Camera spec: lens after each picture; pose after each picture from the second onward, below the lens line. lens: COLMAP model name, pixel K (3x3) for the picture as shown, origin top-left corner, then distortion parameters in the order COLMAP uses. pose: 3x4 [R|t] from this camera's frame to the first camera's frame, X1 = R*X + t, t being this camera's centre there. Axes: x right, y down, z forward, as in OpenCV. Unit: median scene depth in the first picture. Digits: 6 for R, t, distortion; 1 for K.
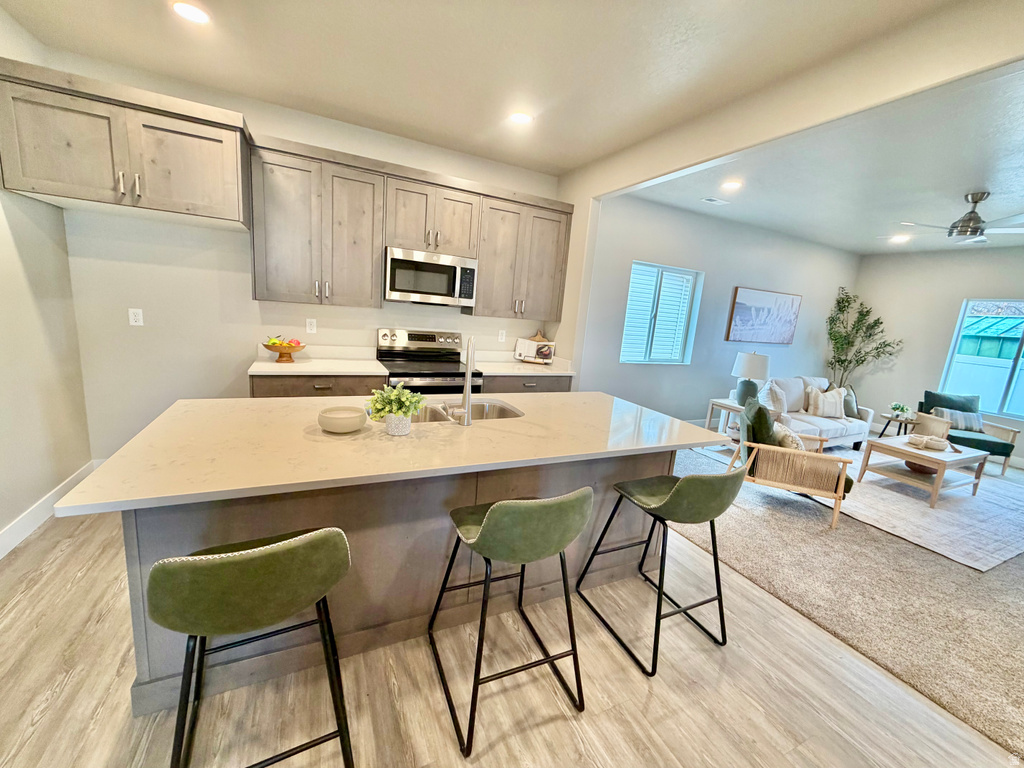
lens RADIAL K [[406.7, 0, 509.7], [0, 406.7, 383.9], [0, 0, 1]] dist [0.000353, 0.000195]
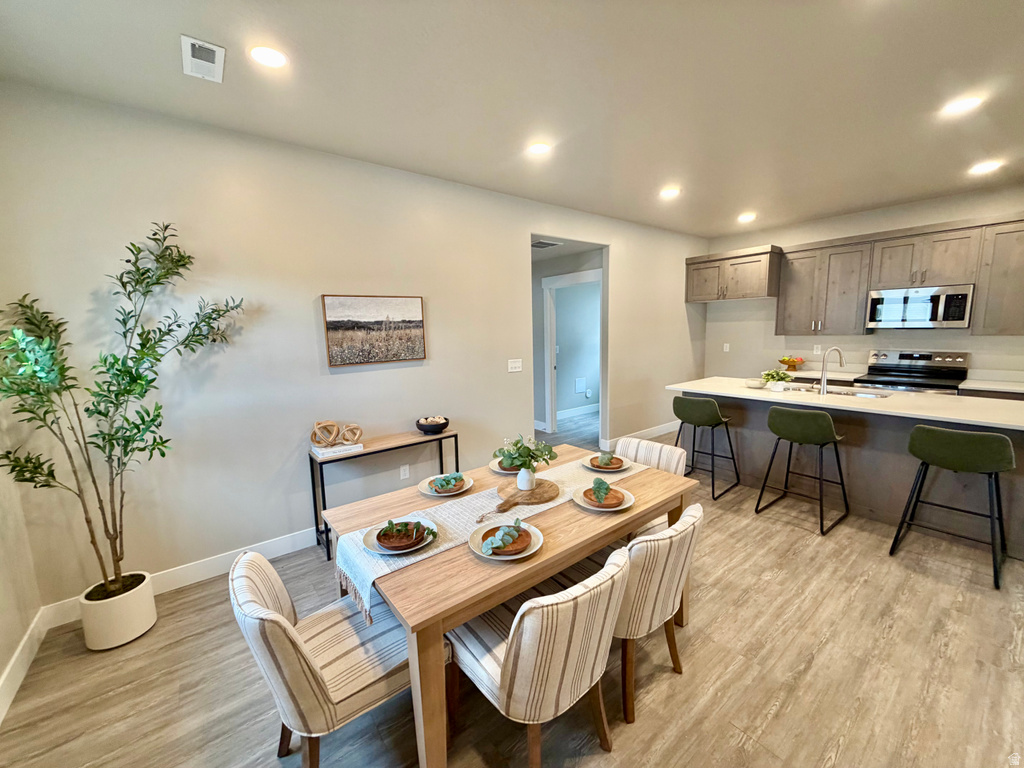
lens RADIAL K [[406.7, 0, 509.7], [0, 406.7, 383.9], [0, 0, 1]] dist [0.000353, 0.000195]
pose [[0.207486, 0.047189, -0.977099, 0.766942], [-0.140810, 0.989875, 0.017905, 0.120002], [0.968051, 0.133870, 0.212030, -0.422341]]
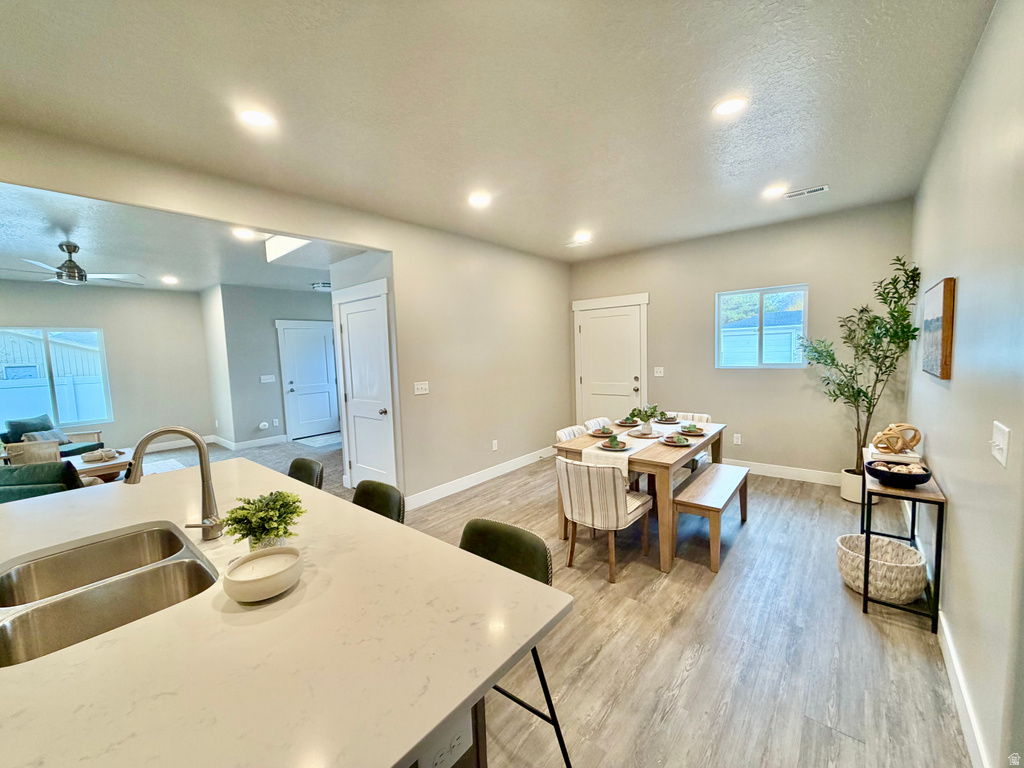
lens RADIAL K [[406.7, 0, 509.7], [0, 406.7, 383.9], [0, 0, 1]] dist [0.000353, 0.000195]
pose [[-0.410063, -0.136779, 0.901743, -0.527123], [0.171826, 0.959402, 0.223662, -0.121252], [-0.895725, 0.246658, -0.369913, 0.380731]]
